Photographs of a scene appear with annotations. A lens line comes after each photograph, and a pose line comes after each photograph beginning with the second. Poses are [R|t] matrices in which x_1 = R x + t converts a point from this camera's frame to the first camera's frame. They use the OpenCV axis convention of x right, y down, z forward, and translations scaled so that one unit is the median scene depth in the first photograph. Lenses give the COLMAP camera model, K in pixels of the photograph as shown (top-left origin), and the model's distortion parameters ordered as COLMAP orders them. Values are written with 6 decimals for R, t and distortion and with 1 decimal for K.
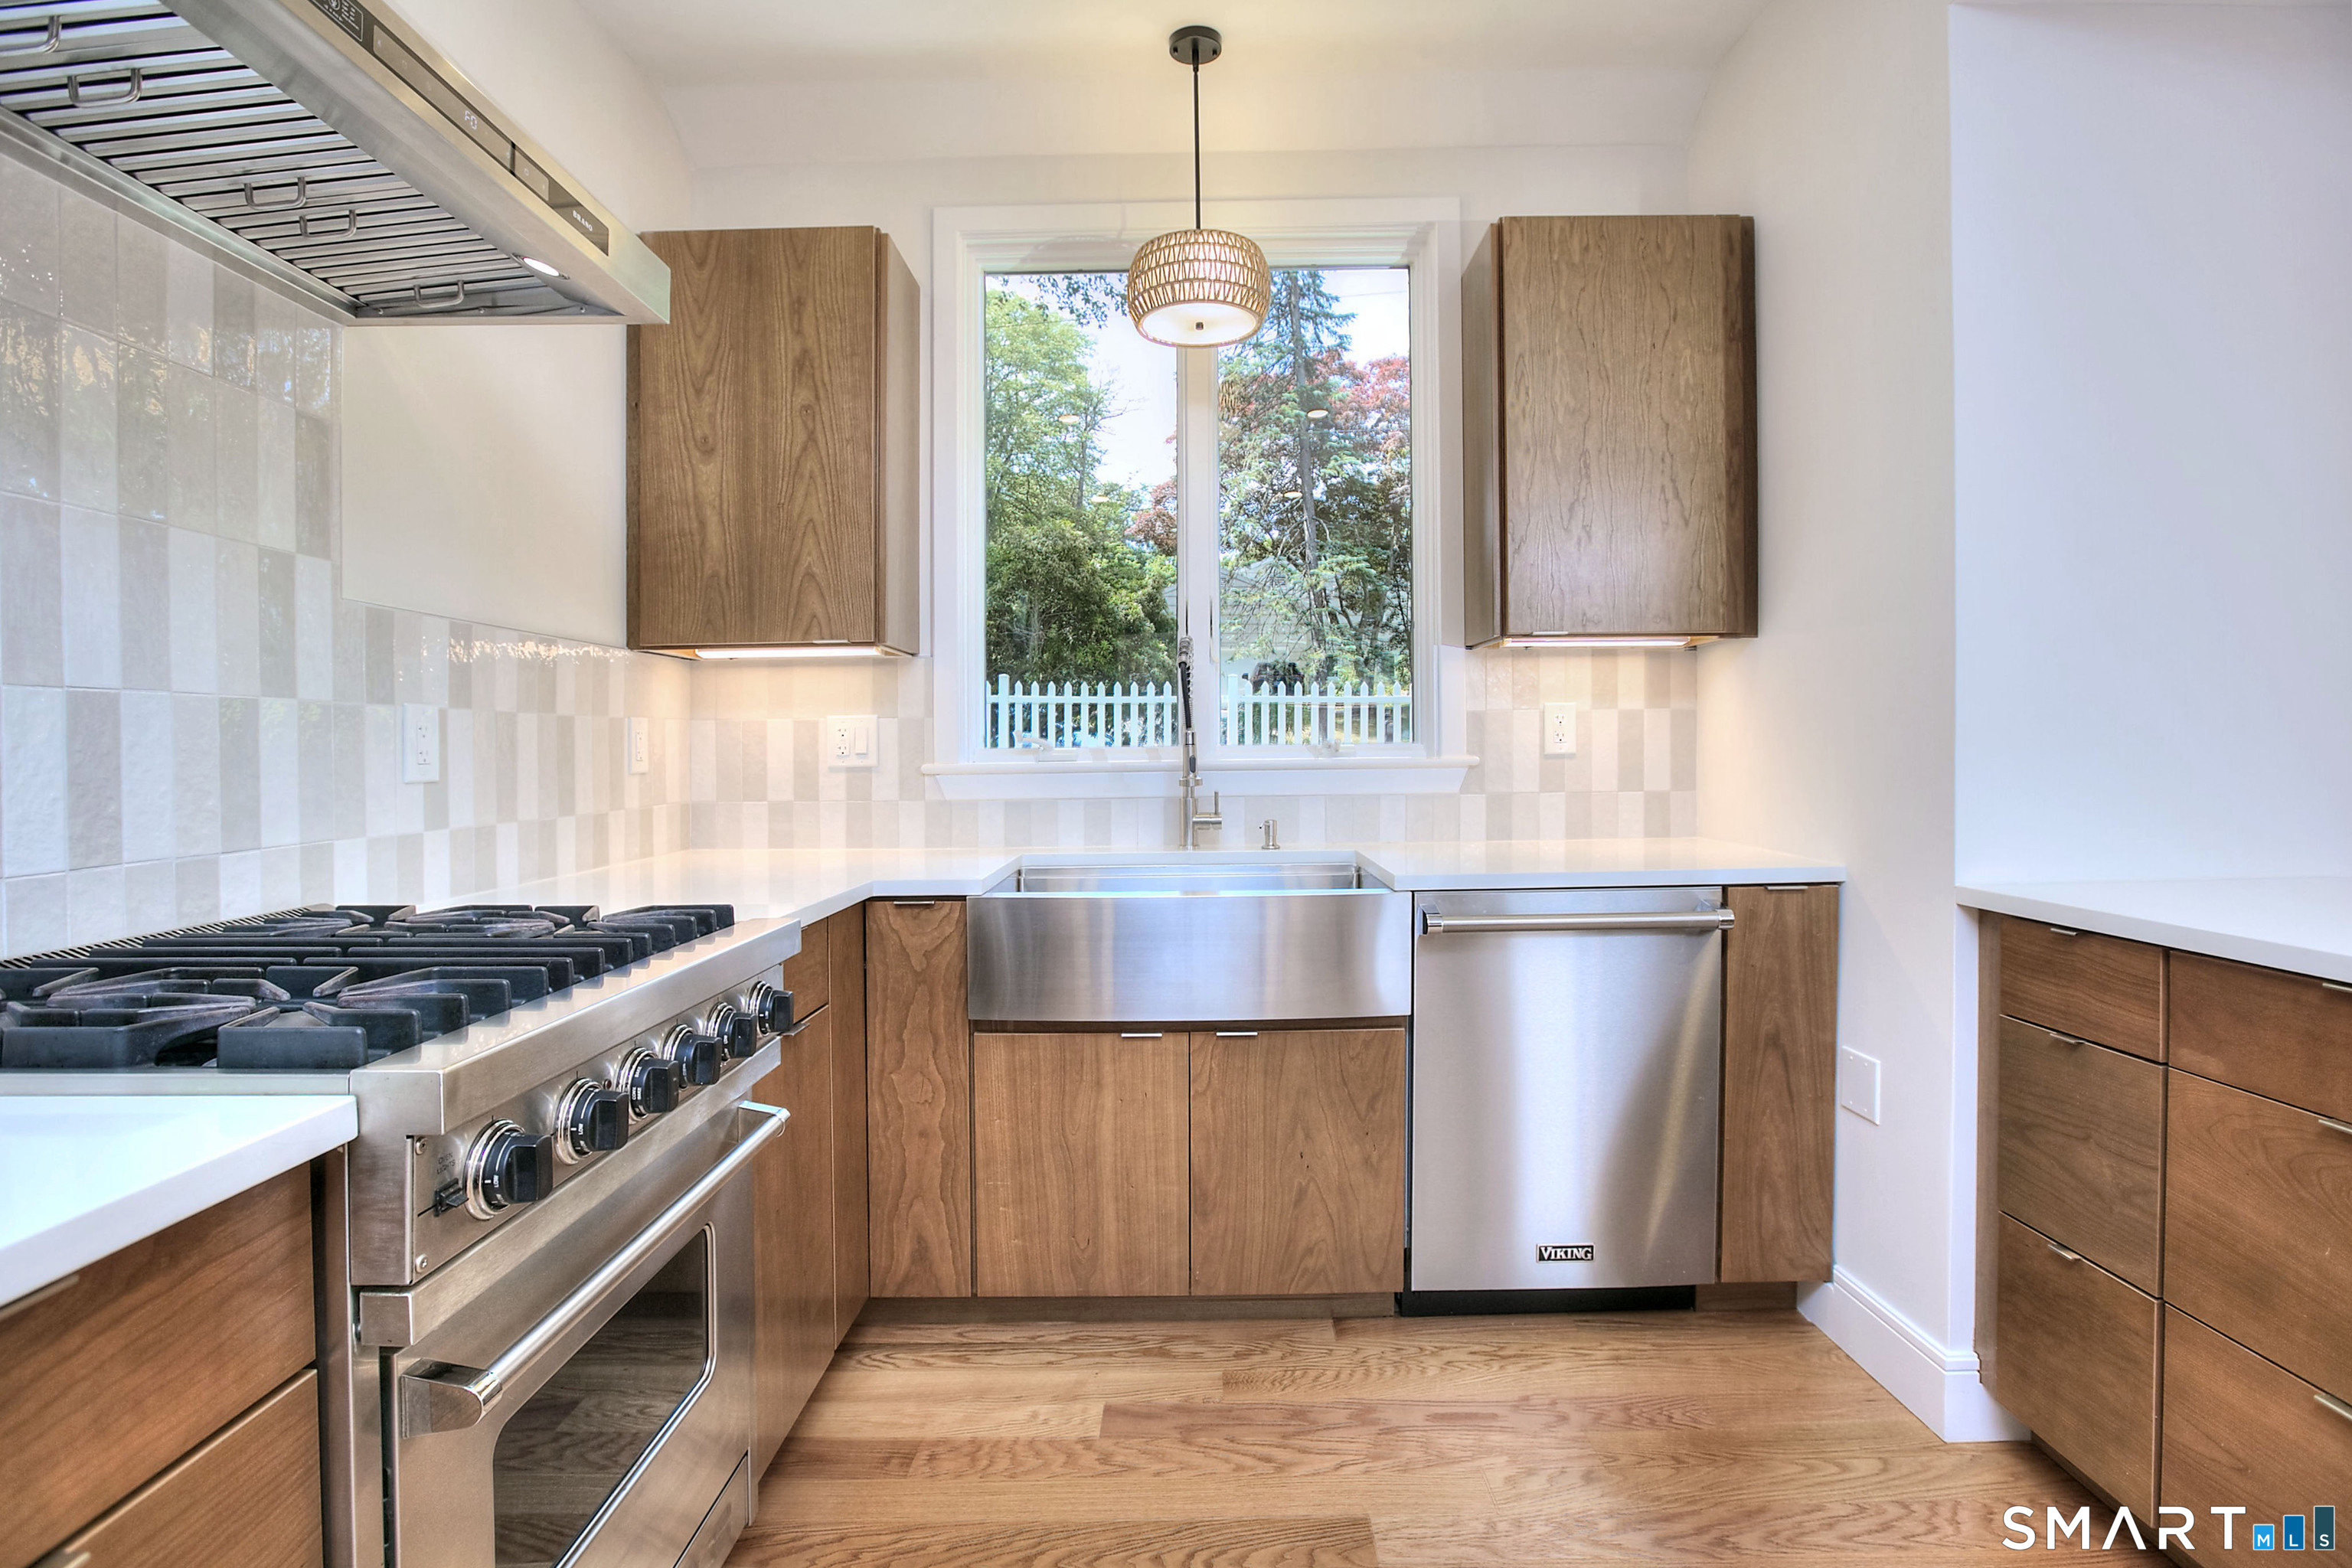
lens RADIAL K [[1152.1, 0, 1235.5], [0, 1152.1, 748.0], [0, 0, 1]] dist [-0.059986, 0.027383]
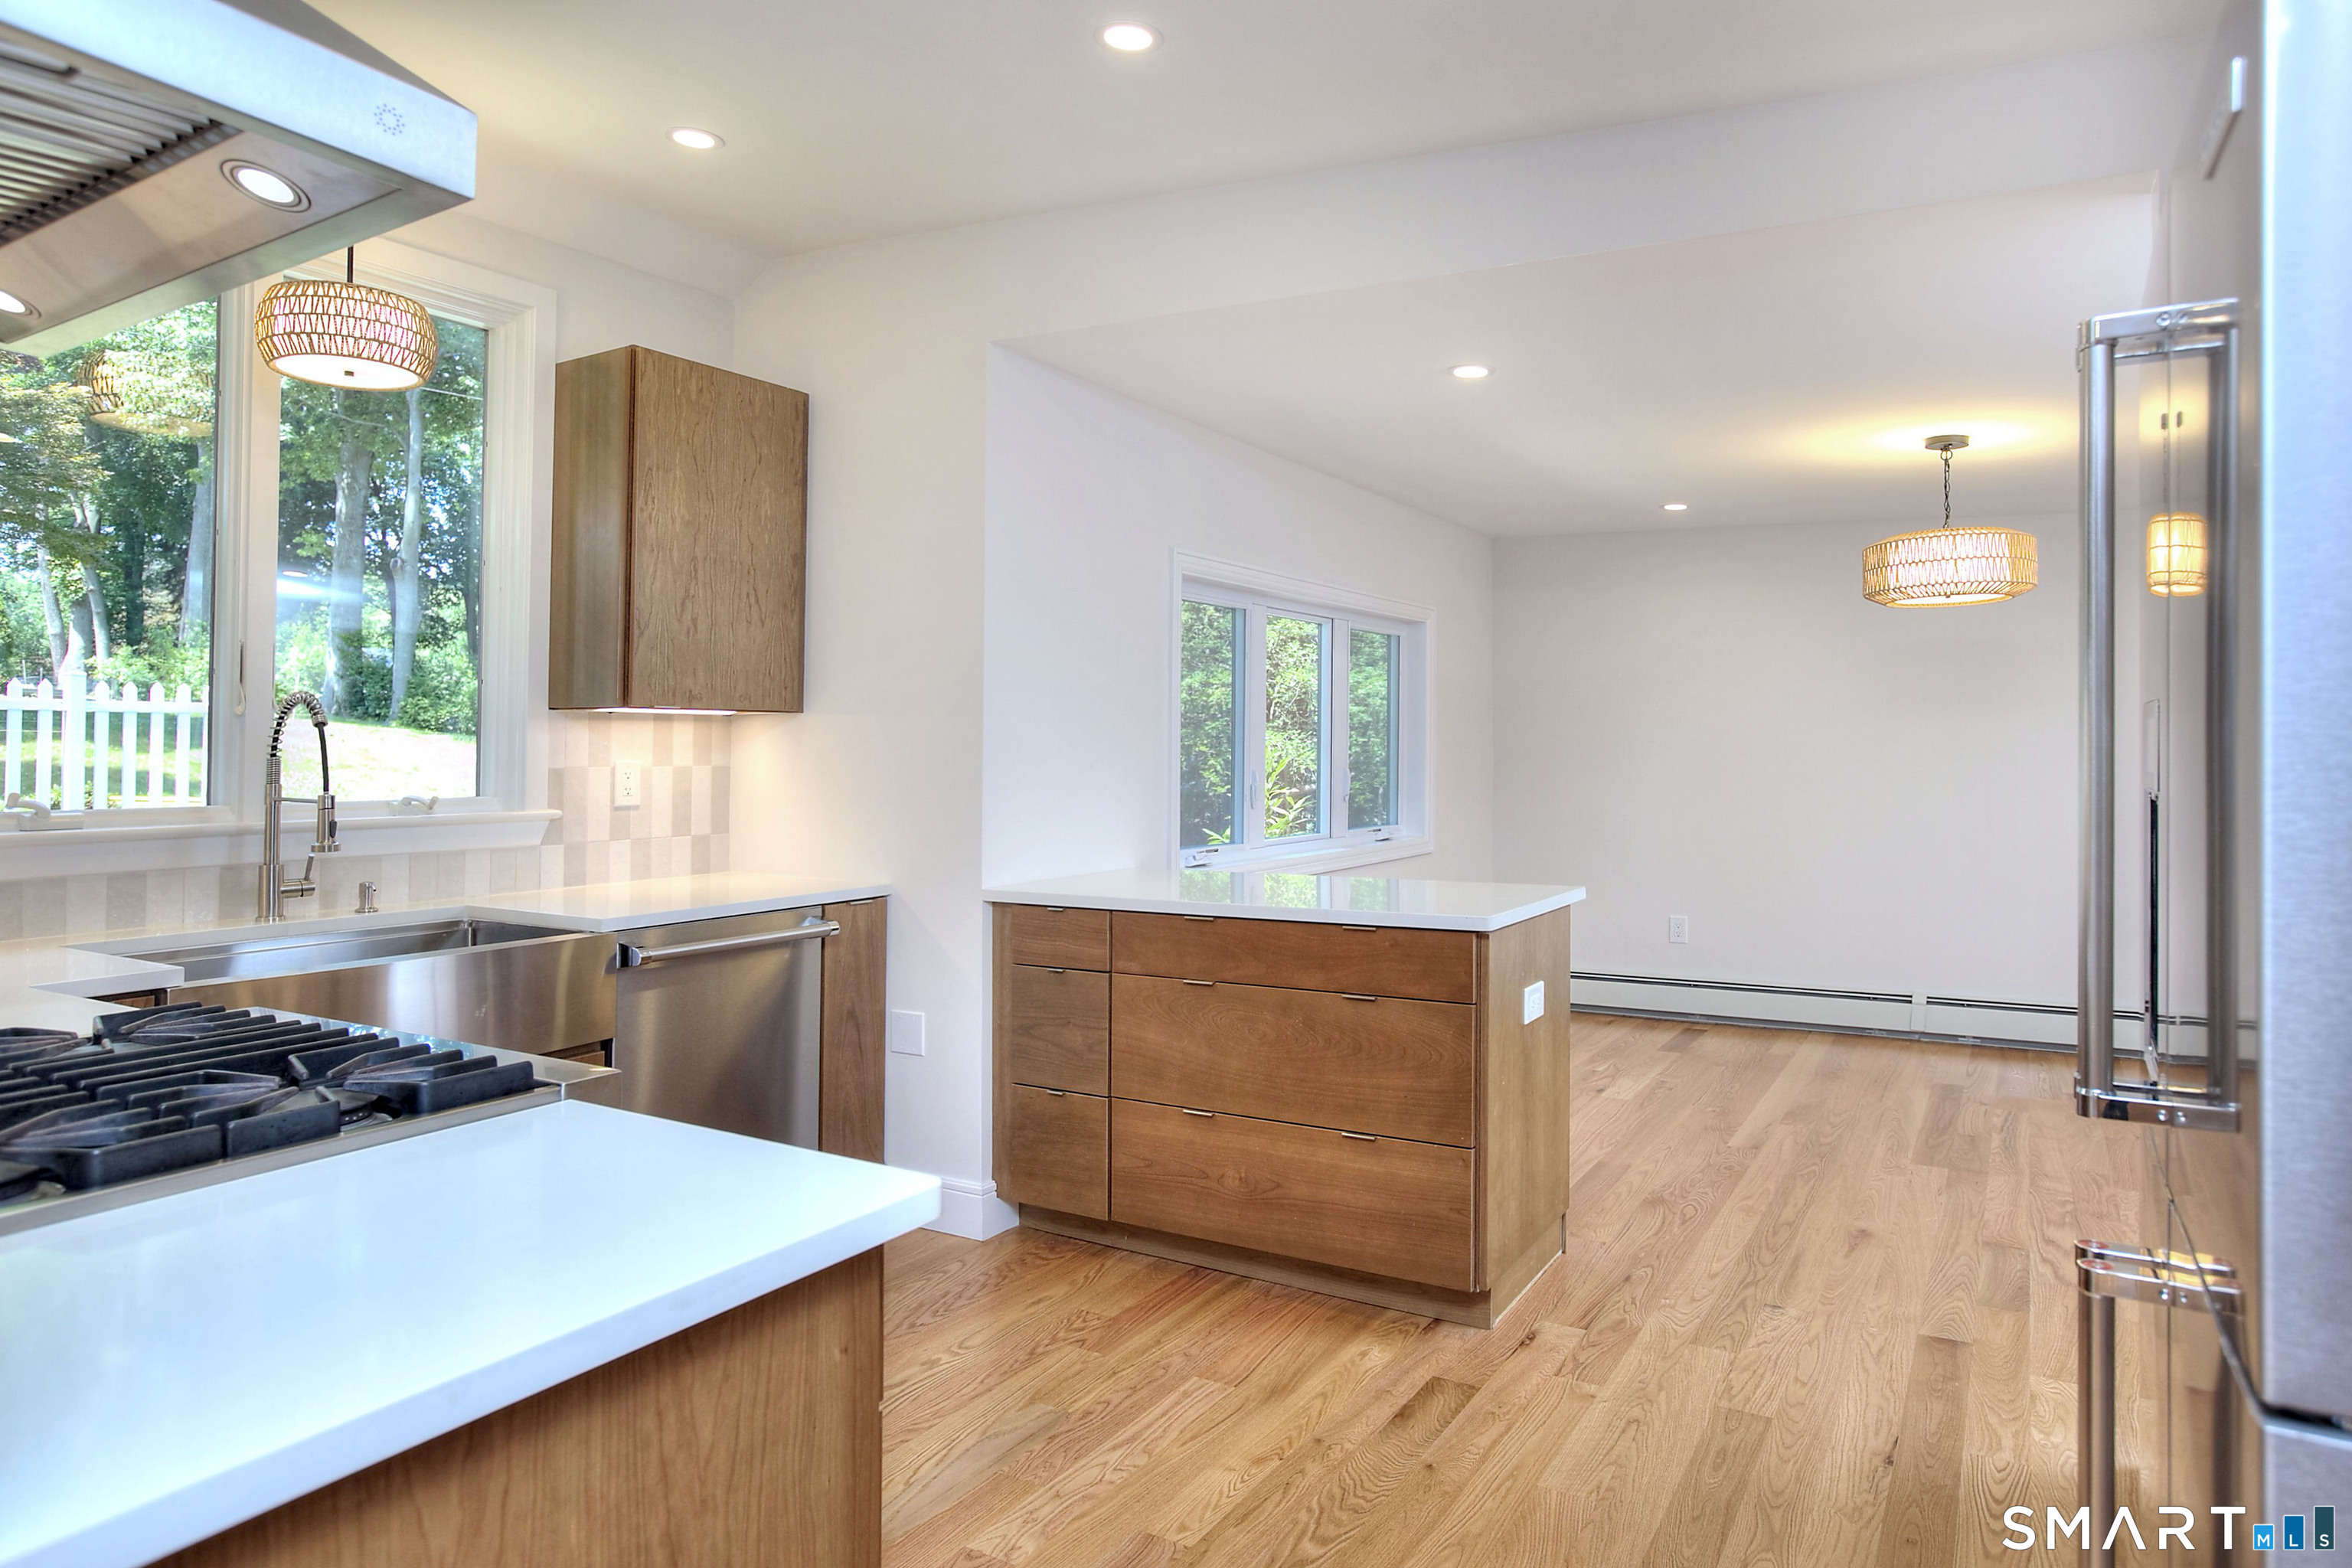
lens RADIAL K [[1326.2, 0, 1186.5], [0, 1326.2, 751.0], [0, 0, 1]] dist [-0.004703, -0.000568]
pose [[0.546642, 0.008052, 0.837328, -0.582950], [-0.000149, 0.999955, -0.009519, -0.041978], [-0.837366, 0.005078, 0.546618, -0.202907]]
